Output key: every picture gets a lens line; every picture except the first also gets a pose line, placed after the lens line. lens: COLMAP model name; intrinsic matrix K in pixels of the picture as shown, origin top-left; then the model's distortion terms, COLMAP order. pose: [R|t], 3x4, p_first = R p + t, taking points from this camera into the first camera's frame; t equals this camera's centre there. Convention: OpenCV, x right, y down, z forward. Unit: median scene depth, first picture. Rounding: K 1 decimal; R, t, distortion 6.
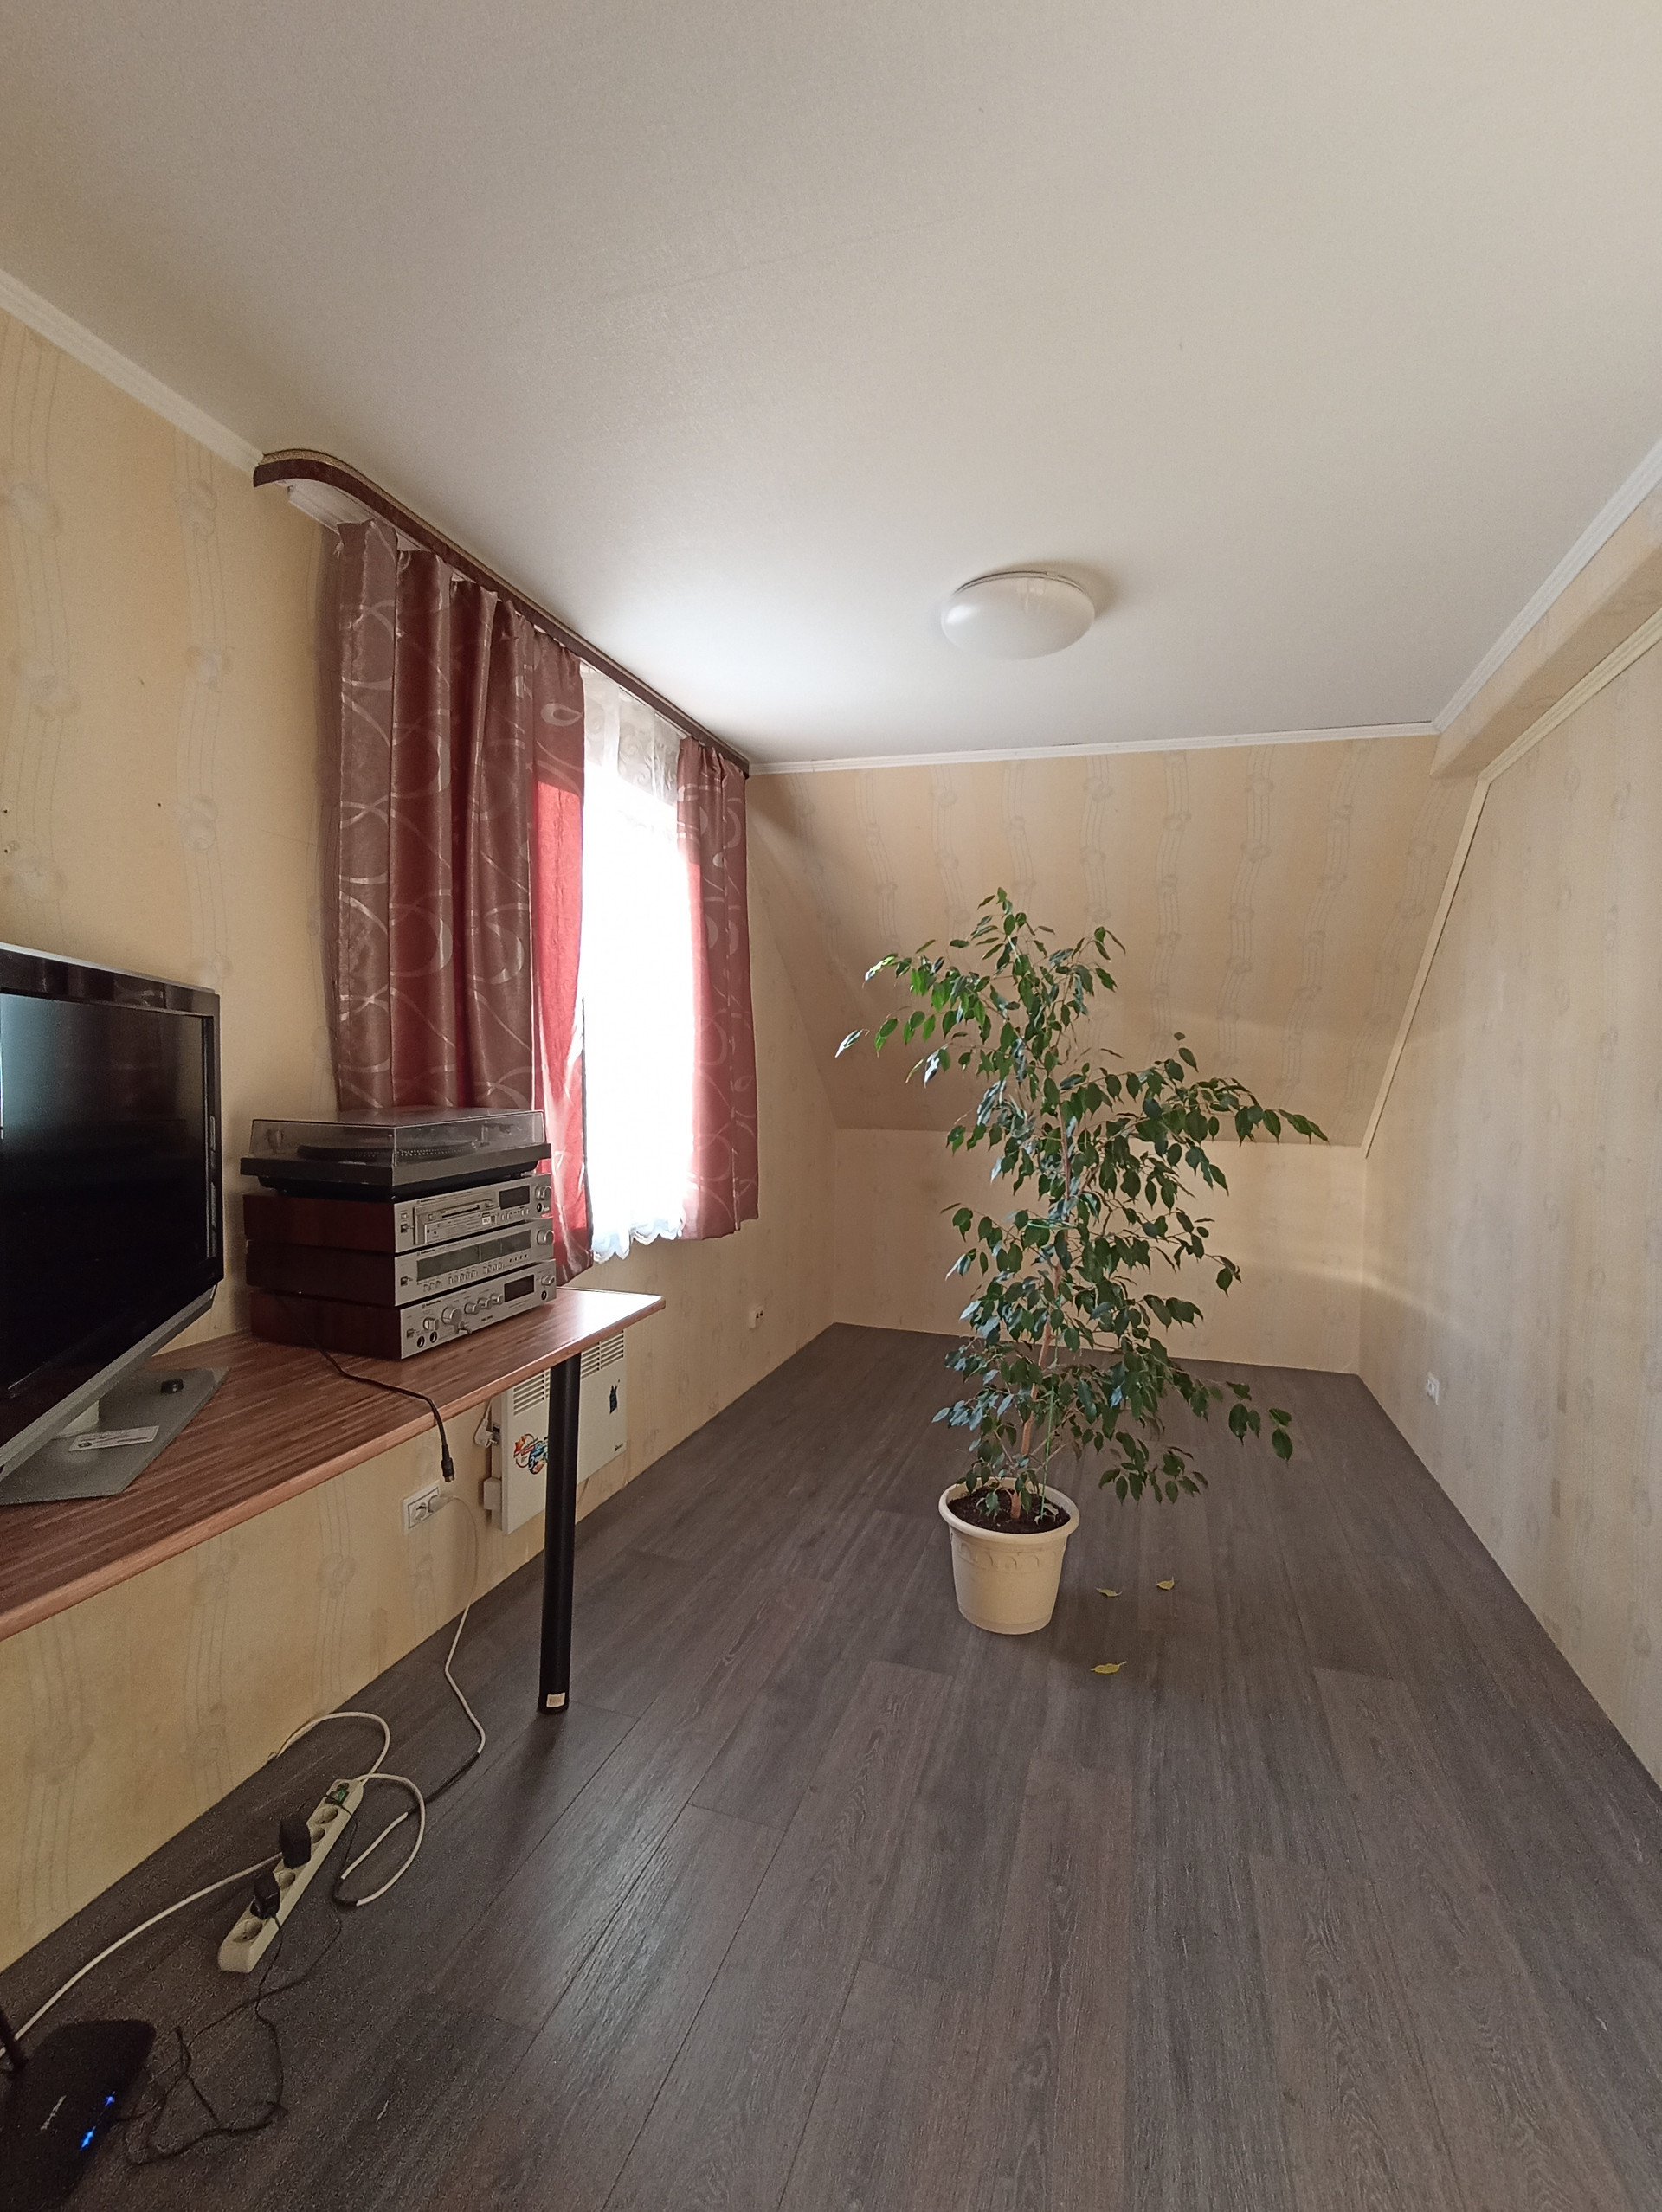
lens RADIAL K [[1002.8, 0, 836.7], [0, 1002.8, 1107.5], [0, 0, 1]] dist [-0.040611, 0.027089]
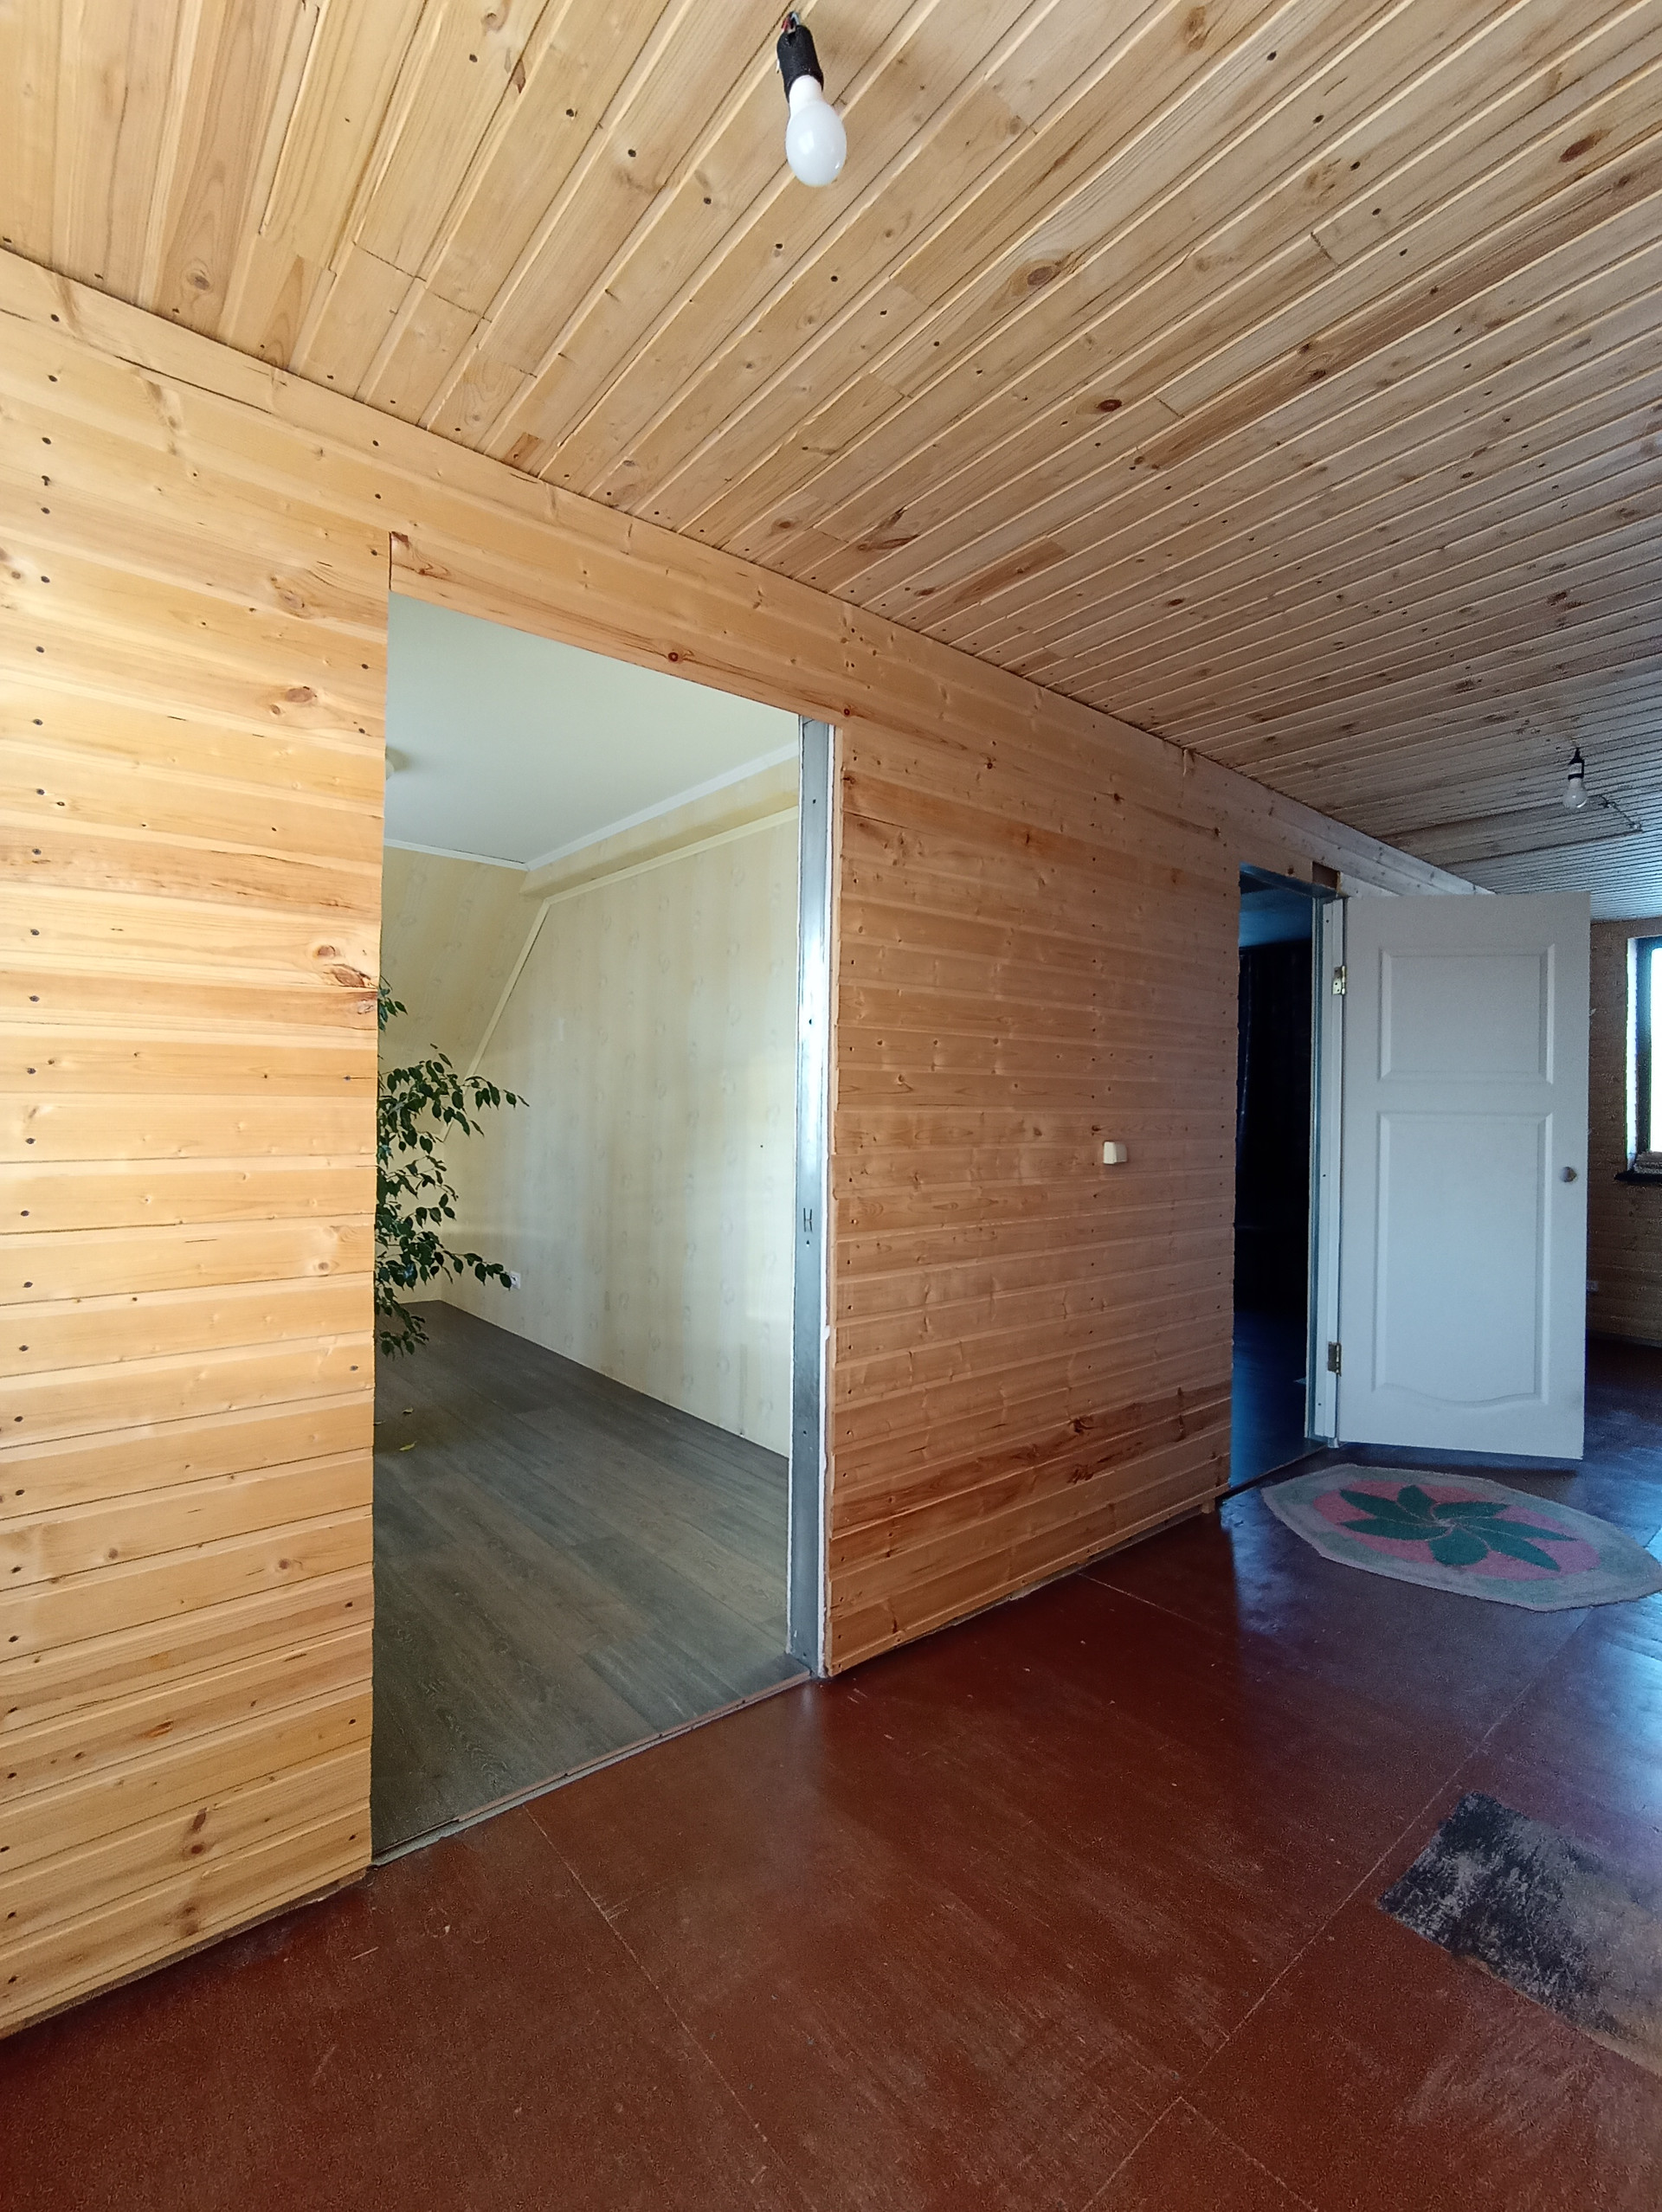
lens RADIAL K [[1002.8, 0, 836.7], [0, 1002.8, 1107.5], [0, 0, 1]] dist [-0.040611, 0.027089]
pose [[0.539327, 0.002580, 0.842092, -0.633819], [0.020493, 0.999659, -0.016187, 0.066280], [-0.841847, 0.025987, 0.539090, -0.397215]]
